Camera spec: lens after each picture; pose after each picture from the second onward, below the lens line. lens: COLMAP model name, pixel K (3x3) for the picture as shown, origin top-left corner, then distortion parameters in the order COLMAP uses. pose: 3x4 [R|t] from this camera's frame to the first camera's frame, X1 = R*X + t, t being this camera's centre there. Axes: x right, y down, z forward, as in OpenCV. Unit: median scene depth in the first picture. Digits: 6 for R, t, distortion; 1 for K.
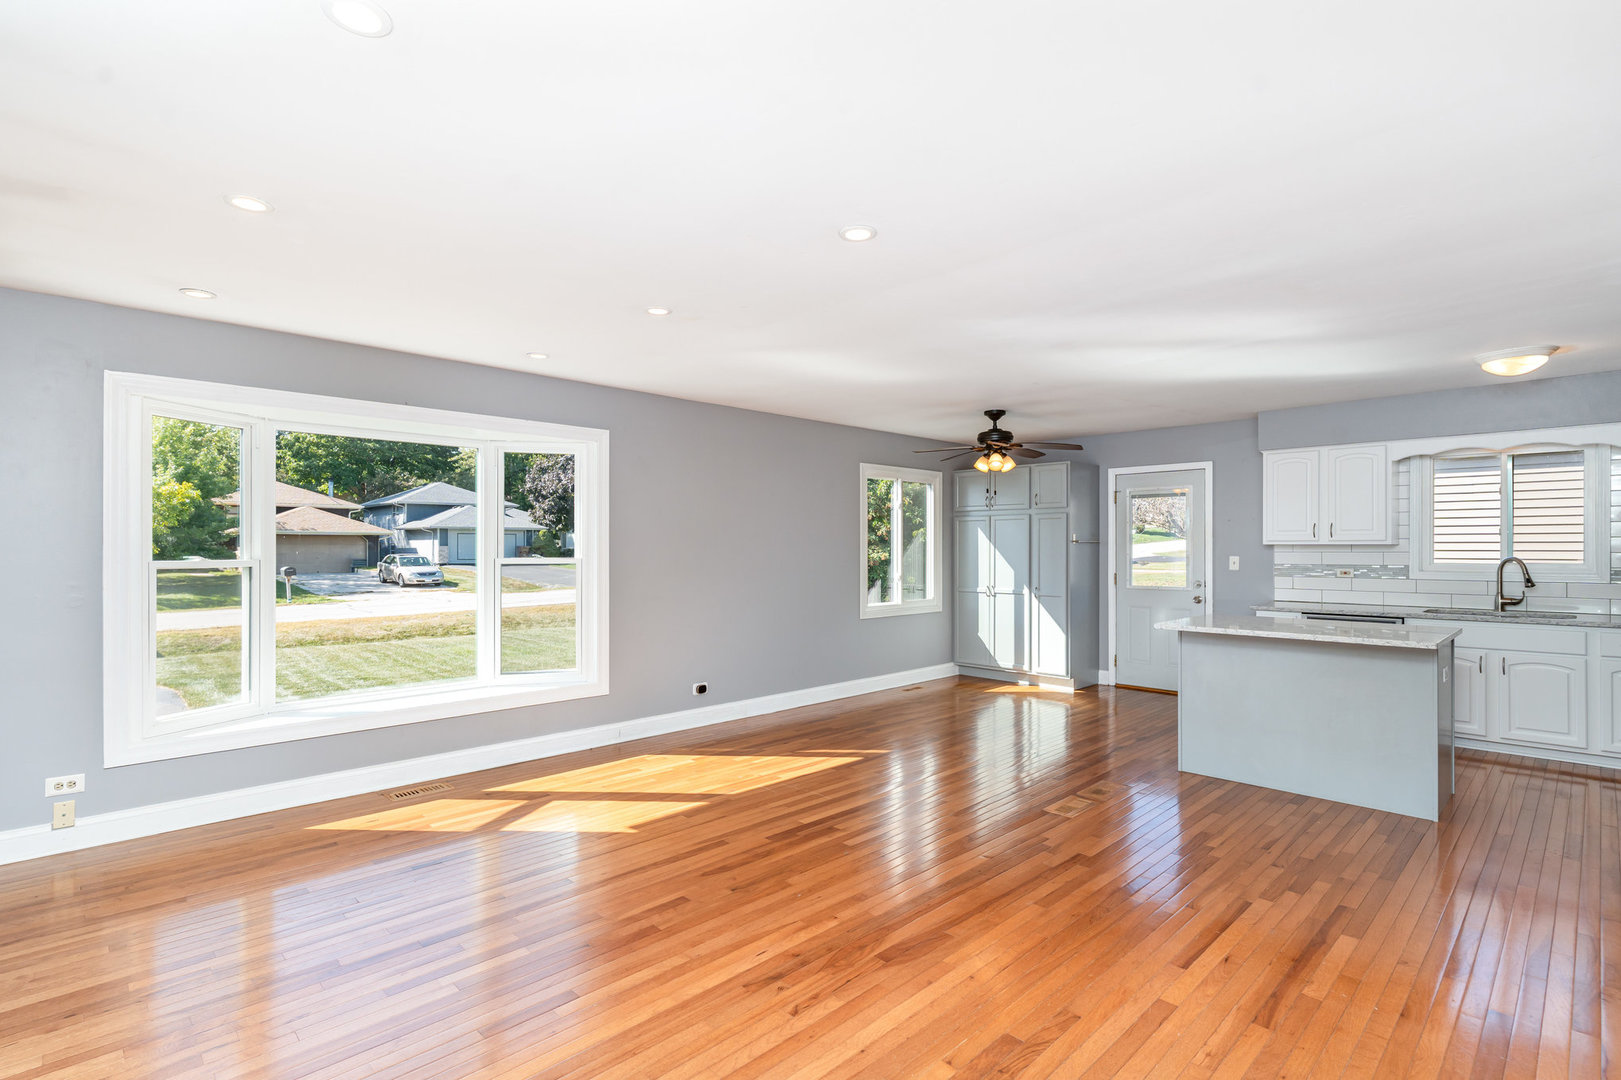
lens RADIAL K [[775.0, 0, 810.5], [0, 775.0, 540.0], [0, 0, 1]] dist [0.001243, 0.000425]
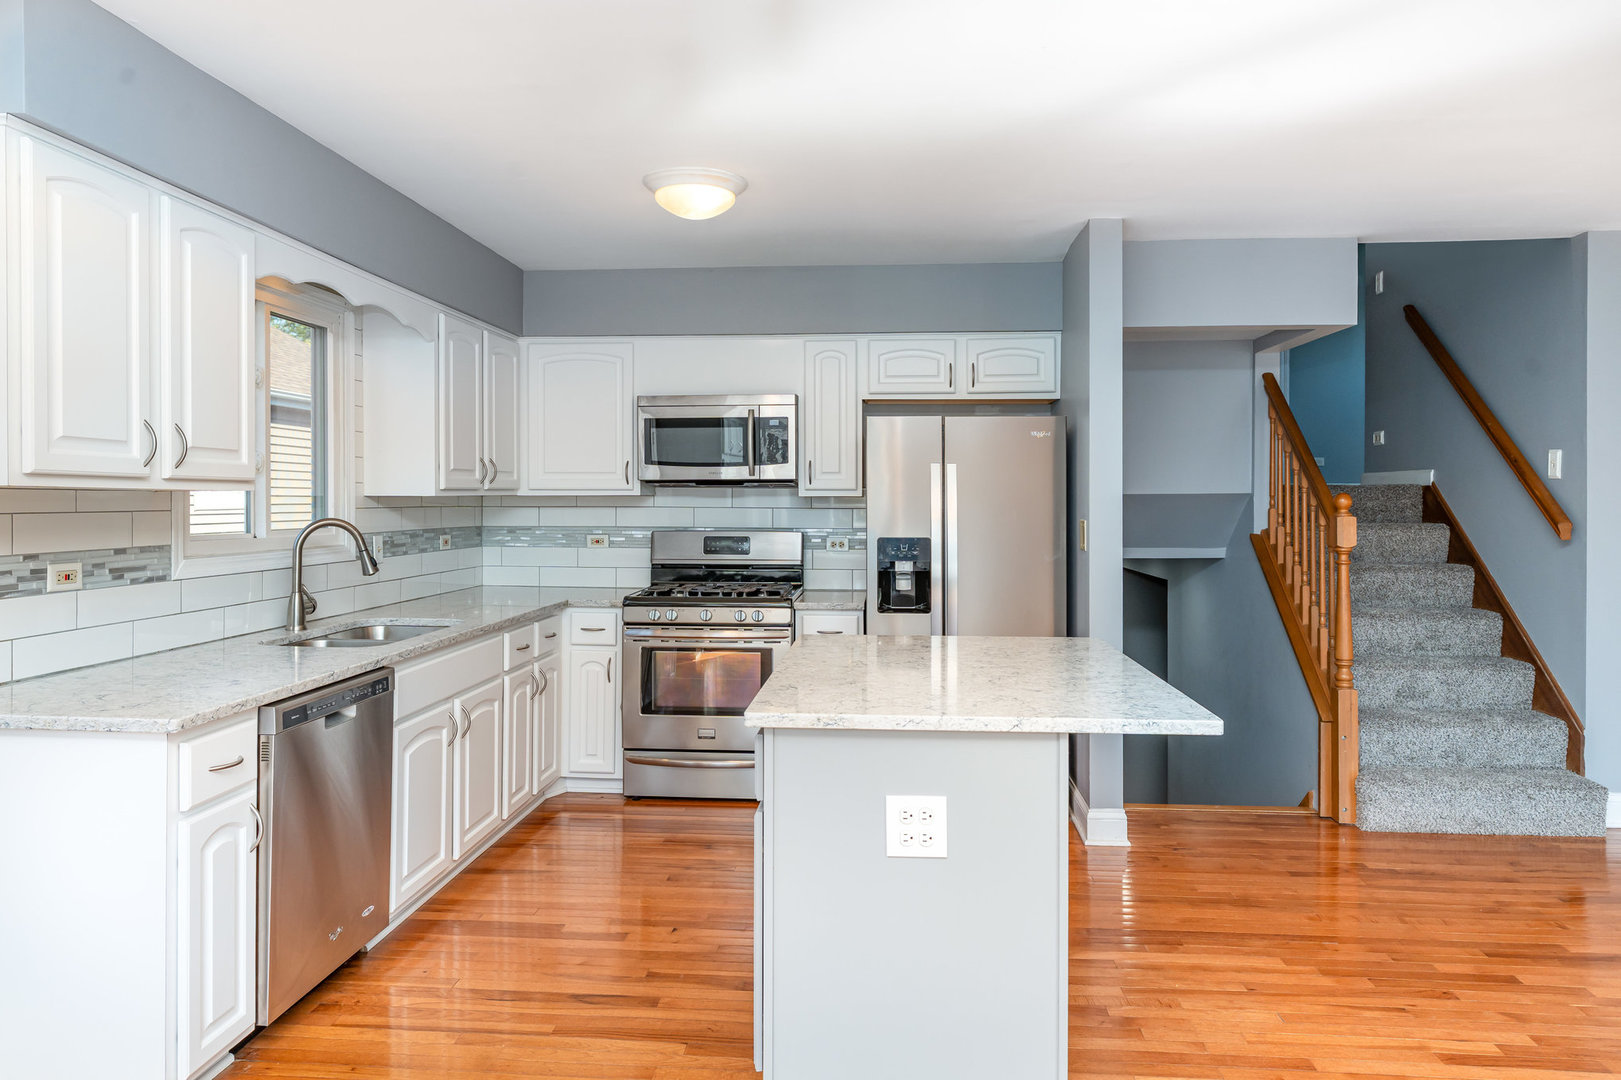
lens RADIAL K [[1050.5, 0, 808.9], [0, 1050.5, 500.0], [0, 0, 1]] dist [-0.001126, 0.000333]
pose [[-0.650946, -0.001436, 0.759123, 0.176256], [-0.009316, 0.999938, -0.006097, 0.011843], [-0.759067, -0.011041, -0.650919, 1.208458]]
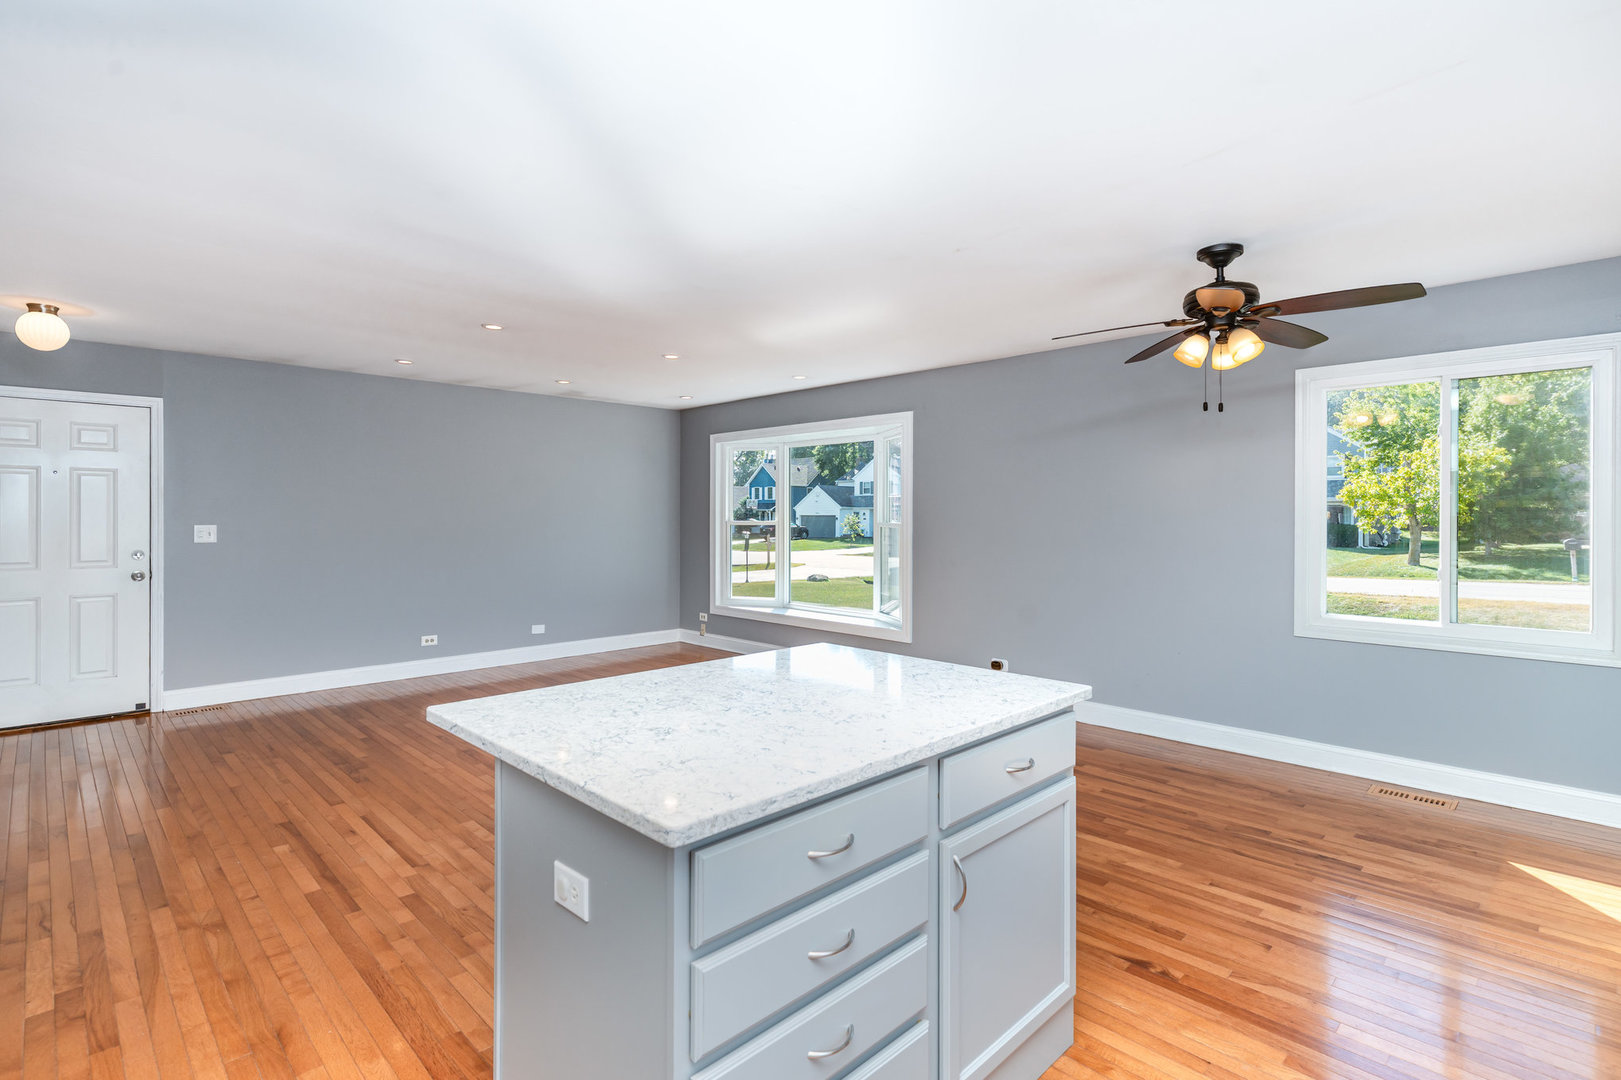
lens RADIAL K [[781.8, 0, 806.0], [0, 781.8, 515.5], [0, 0, 1]] dist [0.000246, 0.000819]
pose [[-0.001422, 0.000185, -0.999999, 0.867221], [0.009235, 0.999957, 0.000172, 0.009180], [0.999956, -0.009235, -0.001424, 0.830713]]
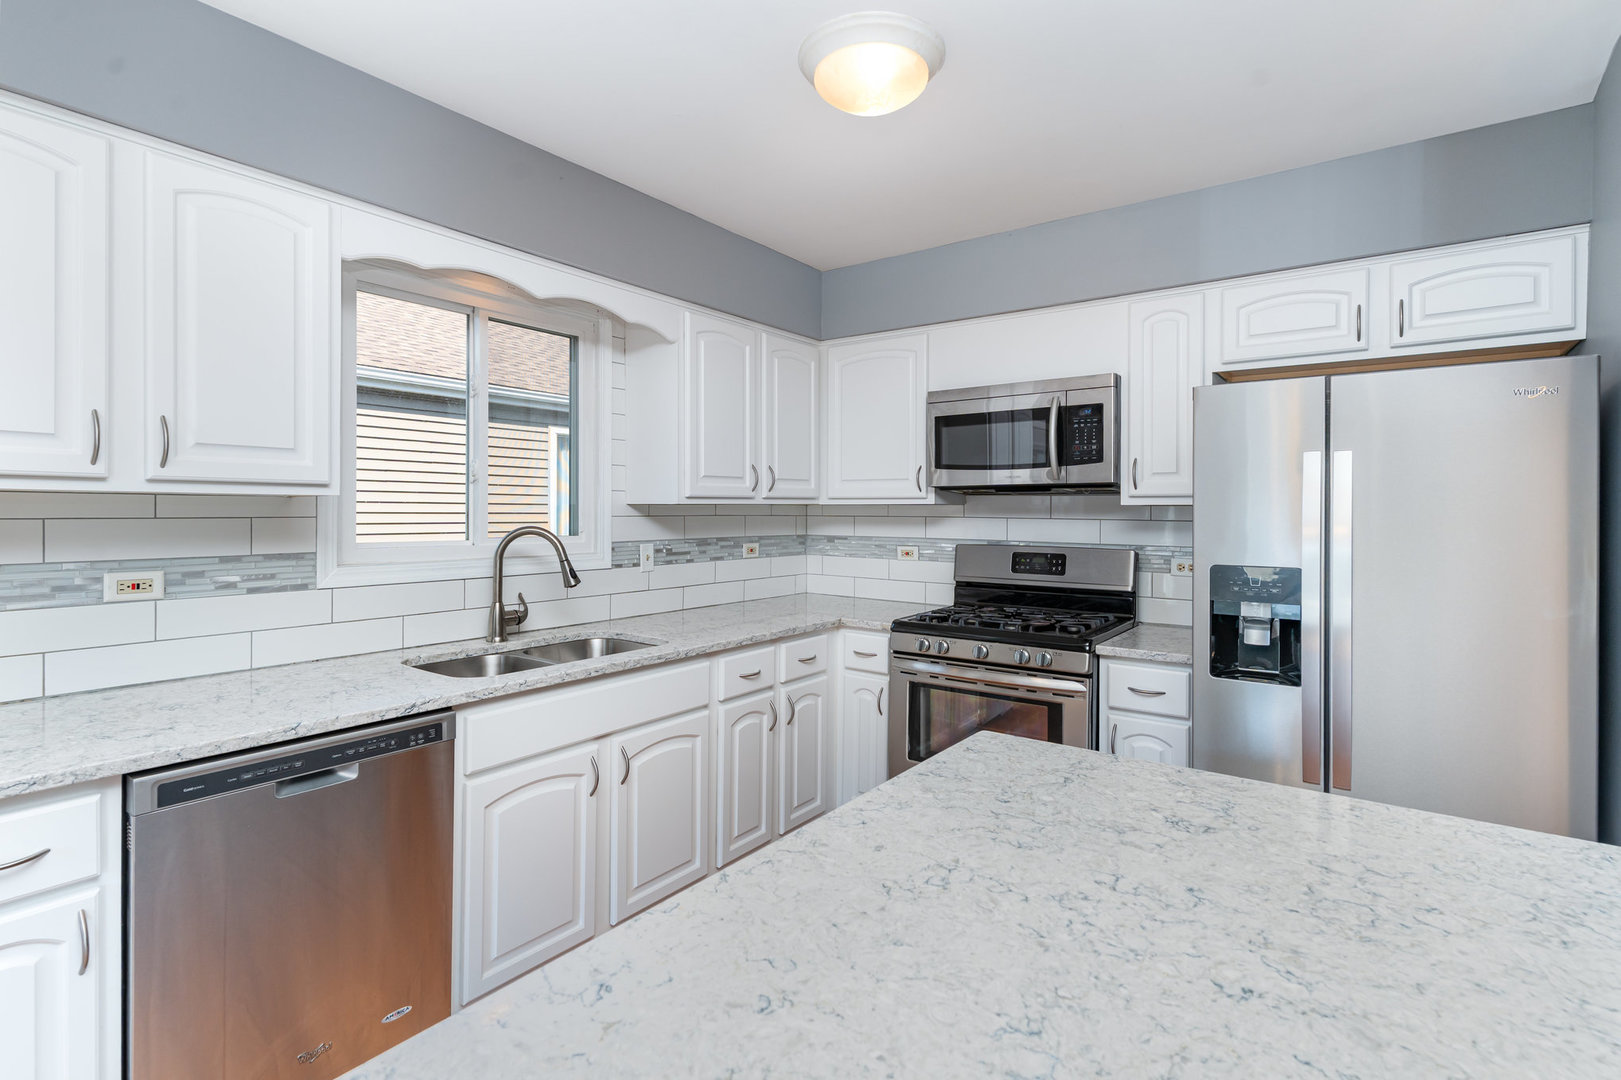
lens RADIAL K [[781.8, 0, 806.0], [0, 781.8, 515.5], [0, 0, 1]] dist [0.000246, 0.000819]
pose [[-0.156538, -0.007956, 0.987640, 0.393377], [-0.014874, 0.999873, 0.005697, 0.010394], [-0.987560, -0.013798, -0.156637, 0.904737]]
